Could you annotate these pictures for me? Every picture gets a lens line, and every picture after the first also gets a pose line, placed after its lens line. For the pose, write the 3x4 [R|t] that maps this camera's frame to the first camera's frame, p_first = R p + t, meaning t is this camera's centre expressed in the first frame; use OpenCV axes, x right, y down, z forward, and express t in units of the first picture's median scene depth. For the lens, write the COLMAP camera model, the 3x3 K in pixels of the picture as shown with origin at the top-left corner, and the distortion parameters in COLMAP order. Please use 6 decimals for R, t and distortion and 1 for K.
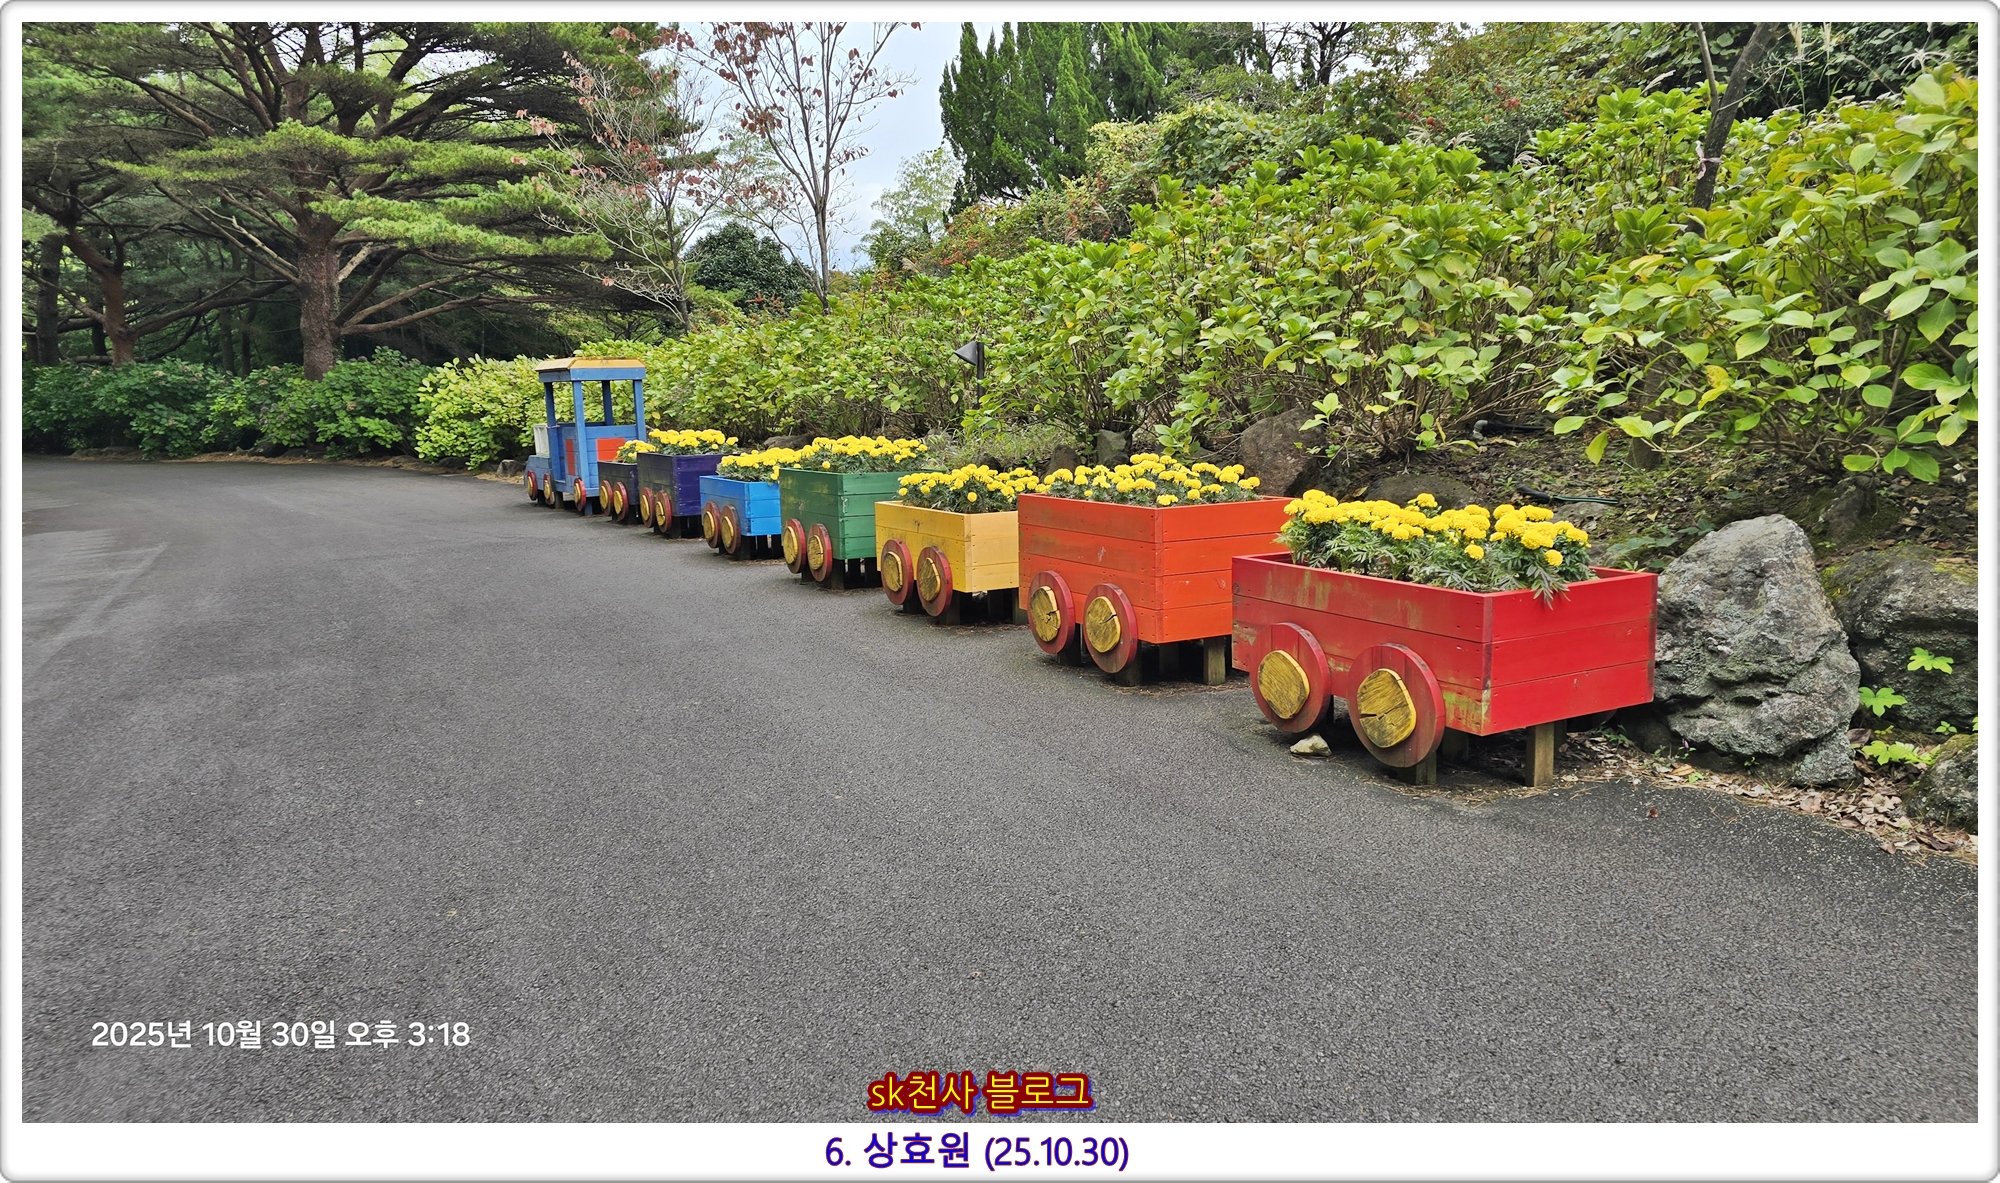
lens RADIAL K [[1342.5, 0, 997.6], [0, 1342.5, 590.3], [0, 0, 1]] dist [0.045450, 0.001031]
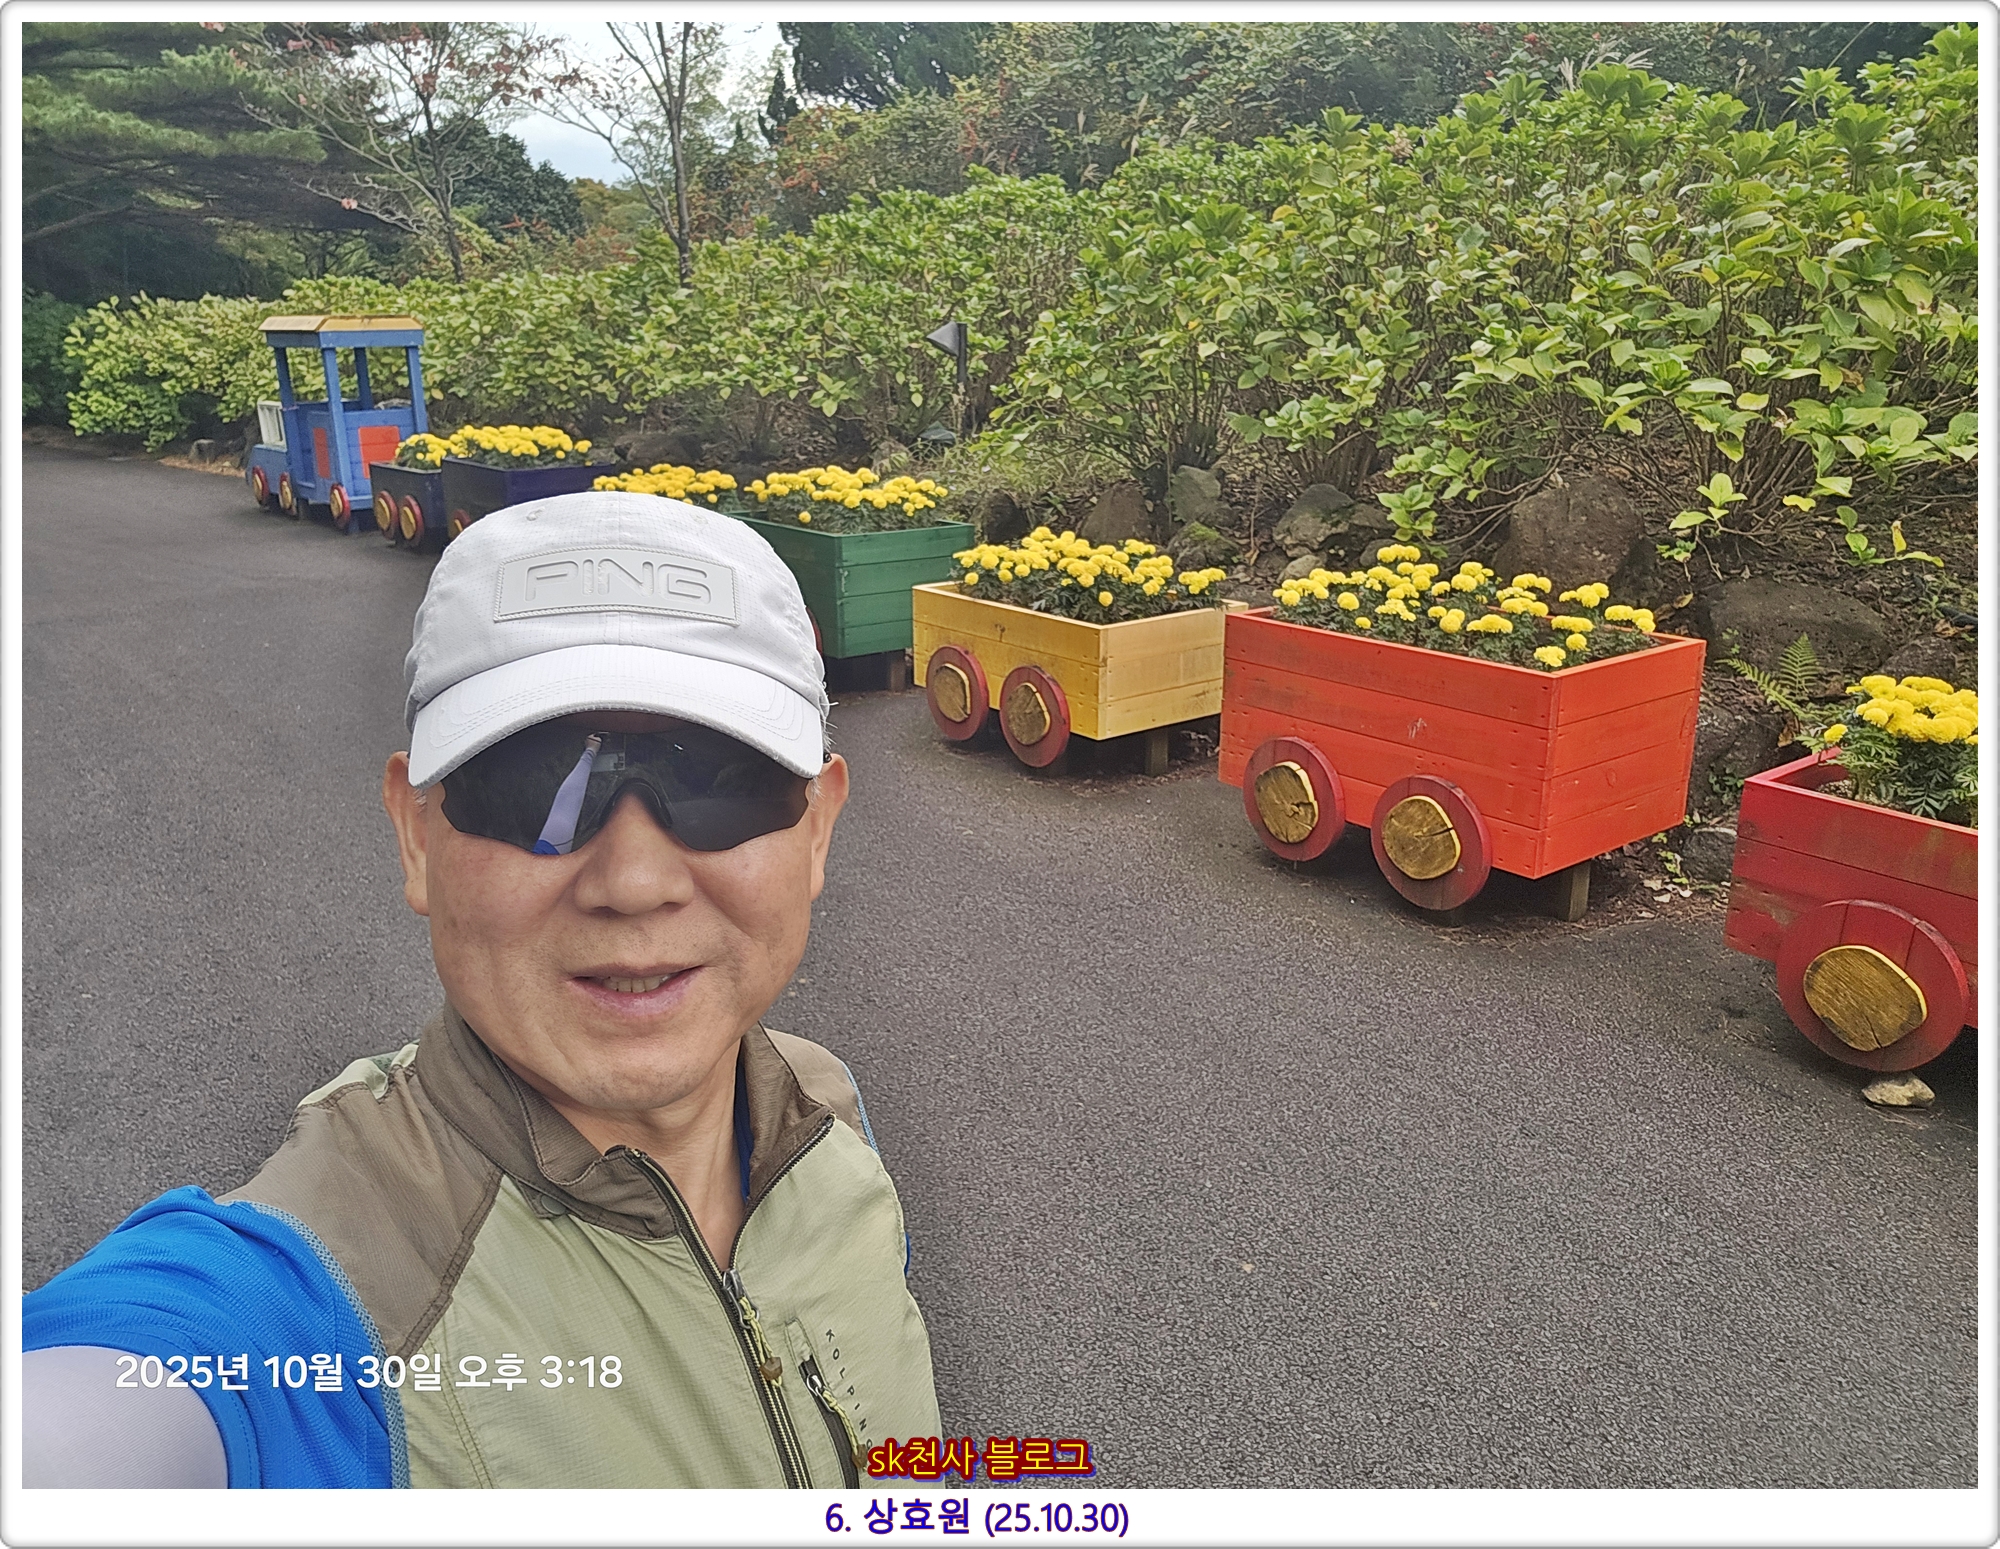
lens RADIAL K [[1518.6, 0, 1004.0], [0, 1518.6, 773.5], [0, 0, 1]] dist [0.003256, -0.015964]
pose [[0.987135, -0.027477, 0.157508, -0.083523], [0.005290, 0.990196, 0.139584, -0.038506], [-0.159800, -0.136955, 0.977603, 0.106934]]
